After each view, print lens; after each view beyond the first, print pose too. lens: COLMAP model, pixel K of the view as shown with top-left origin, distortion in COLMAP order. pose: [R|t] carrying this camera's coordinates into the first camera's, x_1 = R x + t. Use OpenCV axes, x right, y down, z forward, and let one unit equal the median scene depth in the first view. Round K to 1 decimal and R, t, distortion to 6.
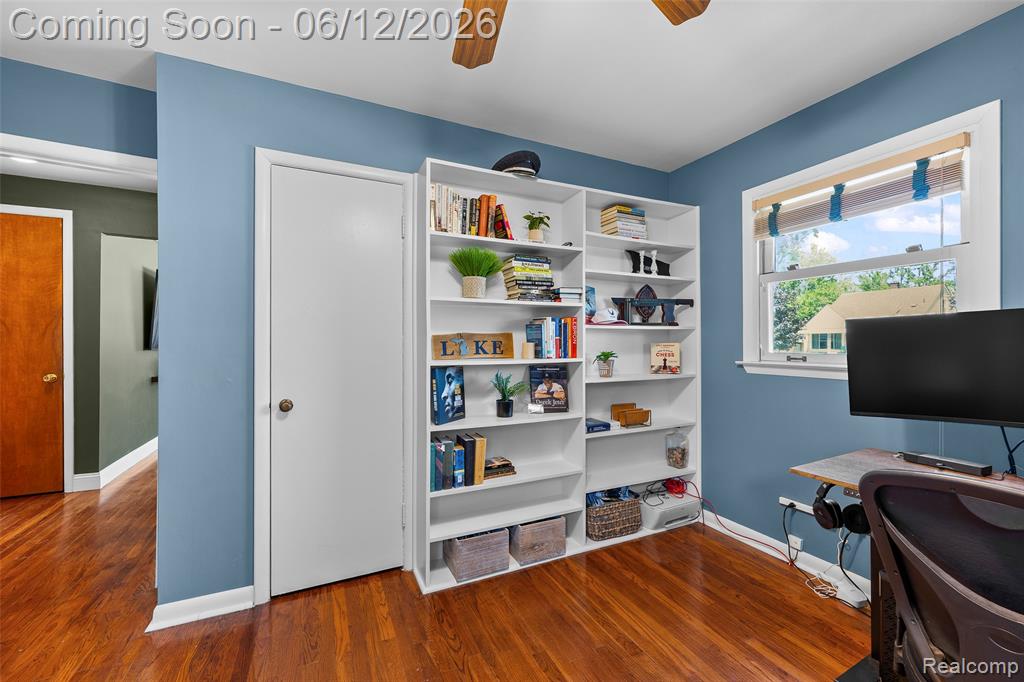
lens RADIAL K [[412.8, 0, 517.5], [0, 412.8, 344.0], [0, 0, 1]] dist [-0.001634, -0.000316]
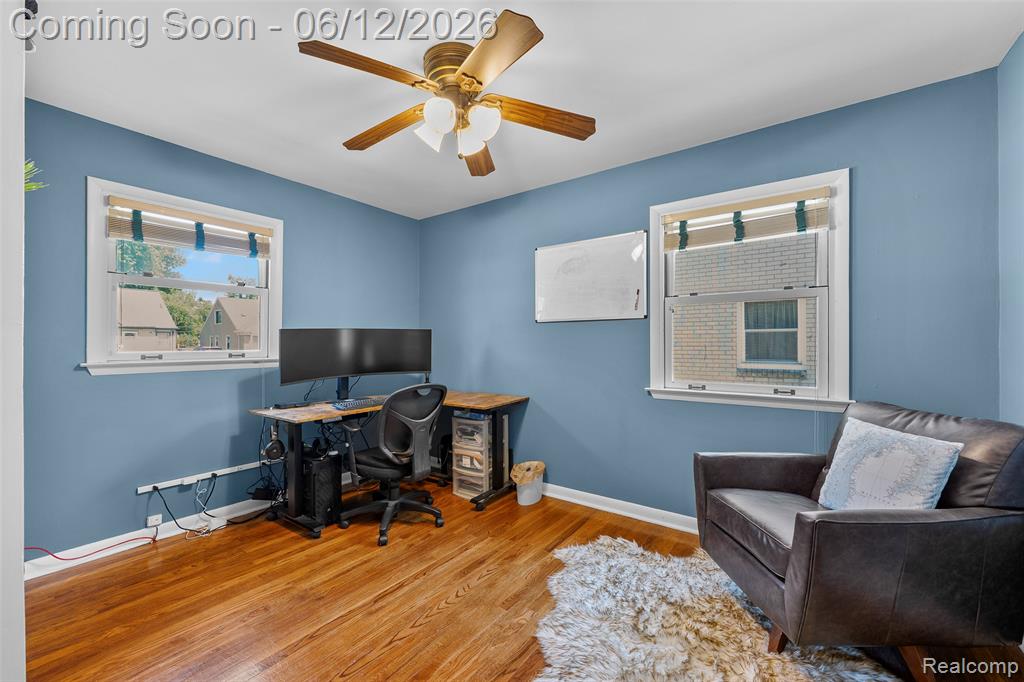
lens RADIAL K [[412.8, 0, 512.5], [0, 412.8, 339.3], [0, 0, 1]] dist [-0.001634, -0.000316]
pose [[-0.462910, -0.005810, 0.886386, -0.800122], [-0.008086, 0.999965, 0.002332, -0.024527], [-0.886369, -0.006088, -0.462940, 0.679446]]
